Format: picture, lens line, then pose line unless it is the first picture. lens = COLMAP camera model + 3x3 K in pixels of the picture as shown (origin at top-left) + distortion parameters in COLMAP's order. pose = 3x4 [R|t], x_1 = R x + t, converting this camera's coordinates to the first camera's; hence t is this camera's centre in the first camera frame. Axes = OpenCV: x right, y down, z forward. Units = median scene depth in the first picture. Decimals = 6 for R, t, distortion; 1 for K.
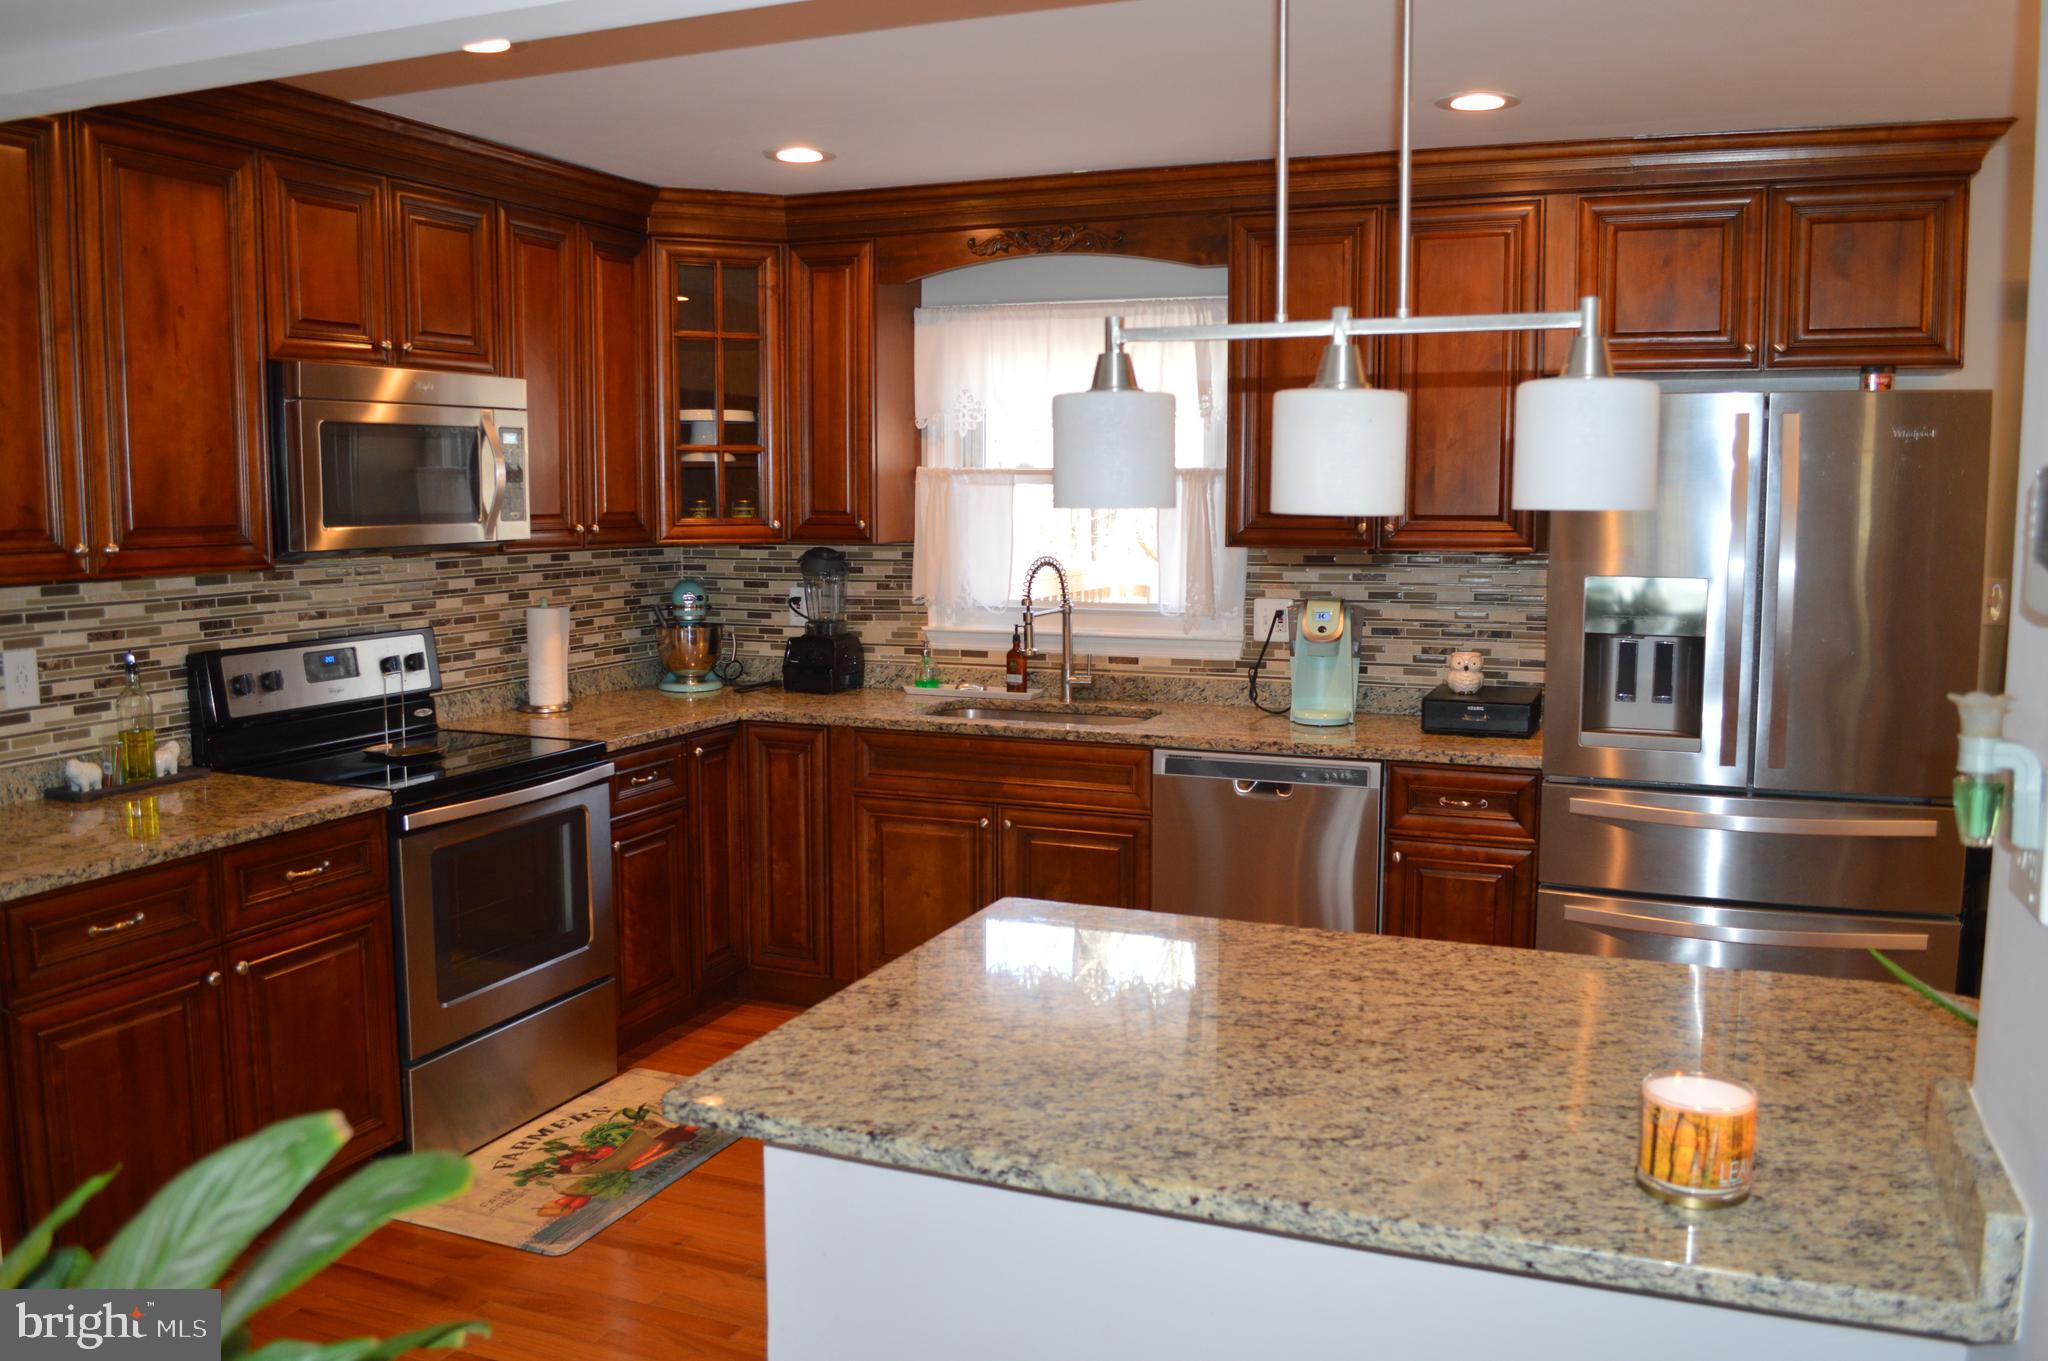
lens RADIAL K [[1637.3, 0, 1024.0], [0, 1637.3, 680.5], [0, 0, 1]] dist [-0.079582, 0.008047]
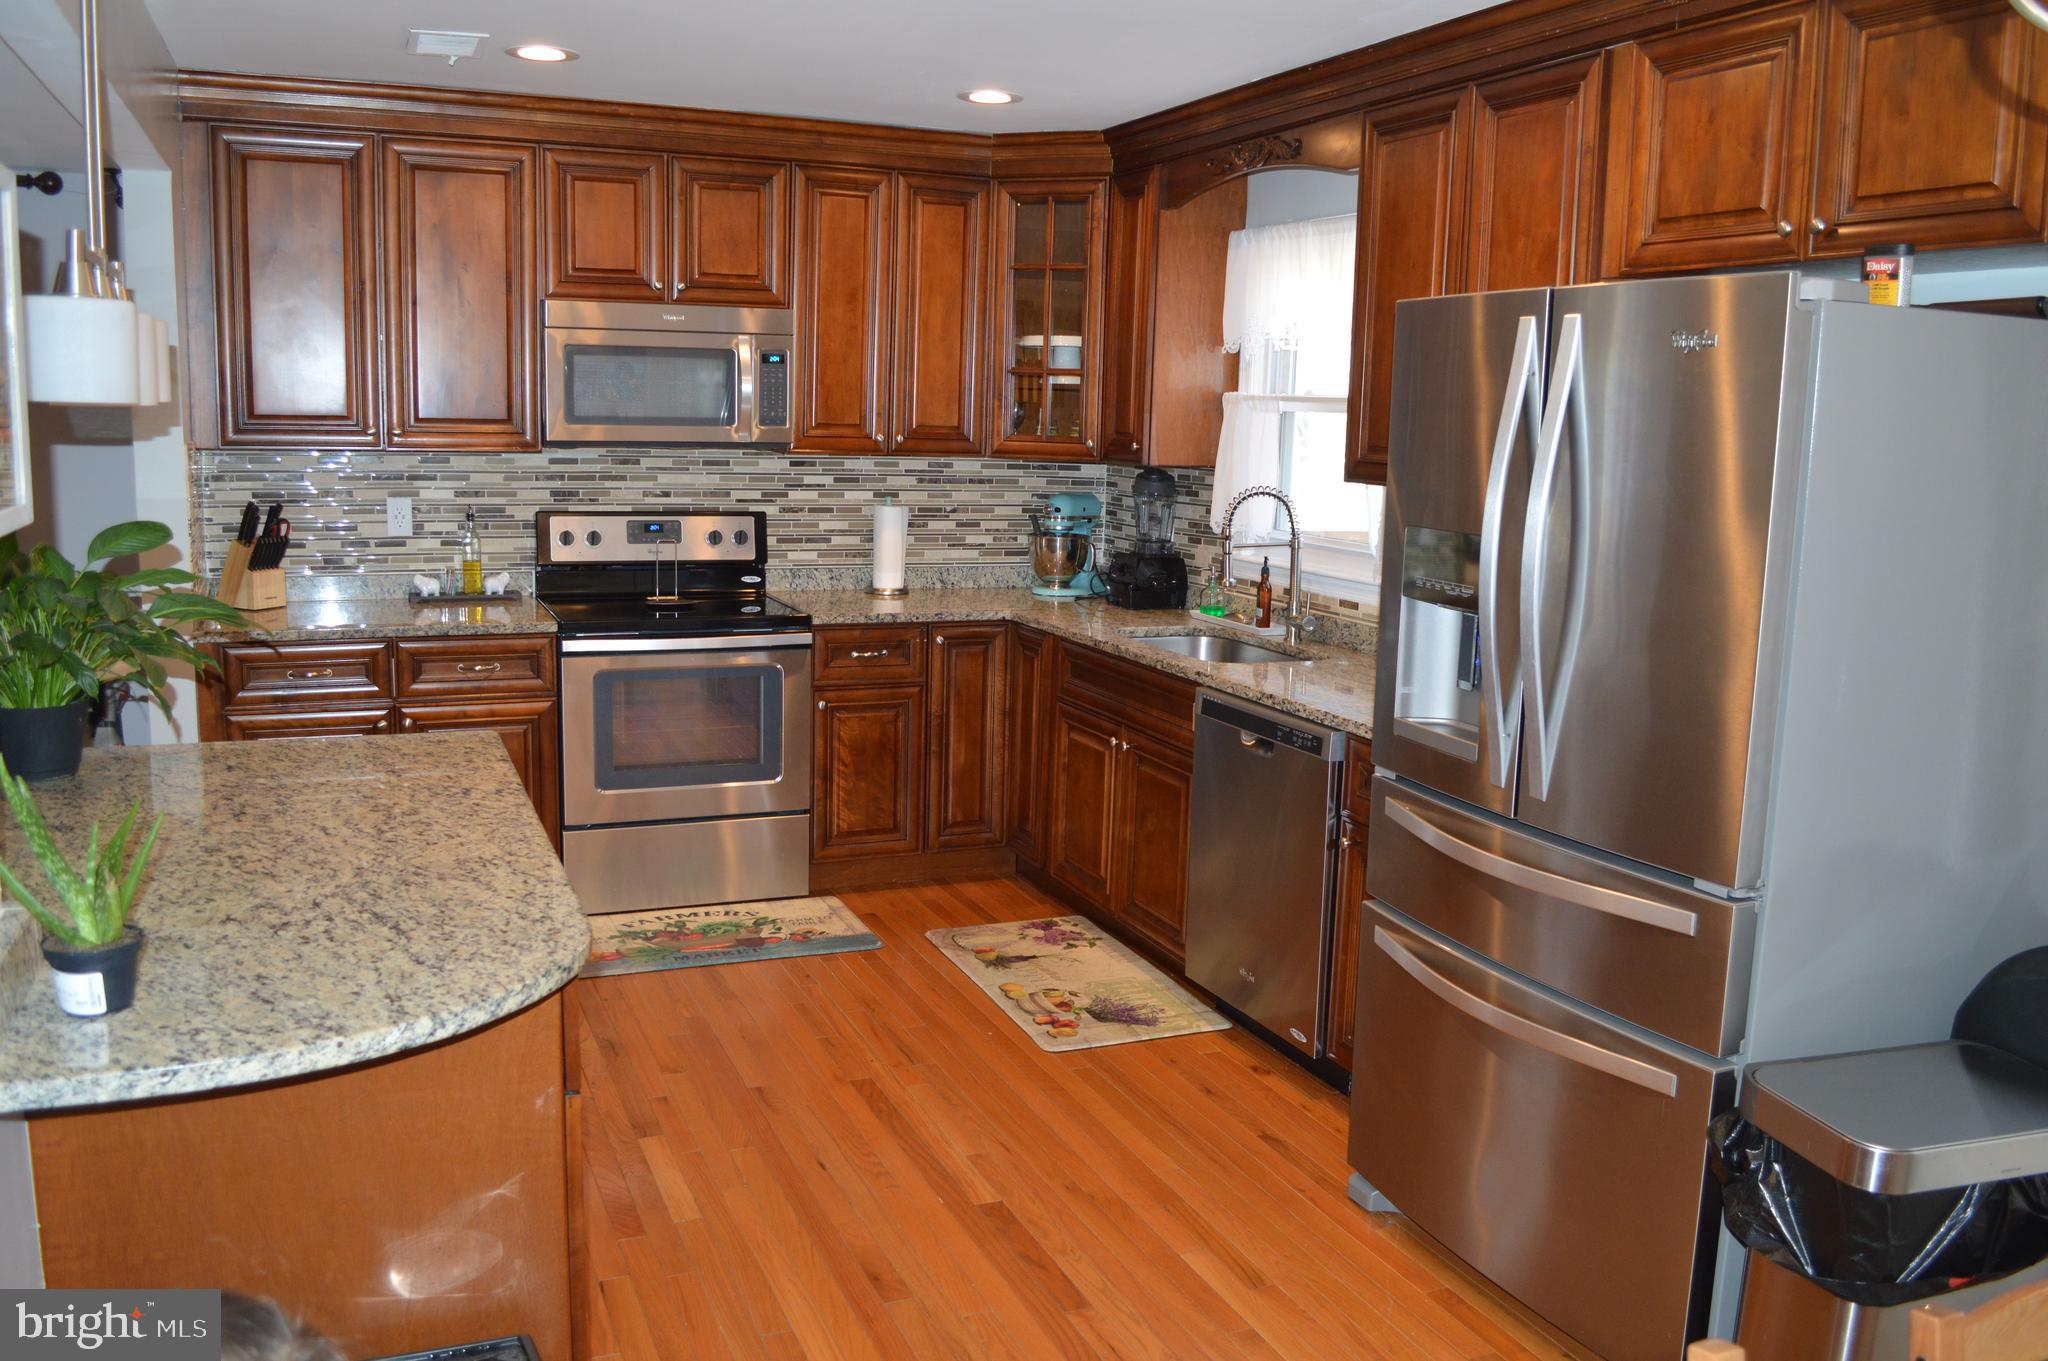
lens RADIAL K [[1637.3, 0, 1024.0], [0, 1637.3, 680.5], [0, 0, 1]] dist [-0.079582, 0.008047]
pose [[0.709068, 0.134612, -0.692172, 0.624049], [-0.109863, 0.990712, 0.080126, -0.025471], [0.696529, 0.019230, 0.717271, 0.229015]]
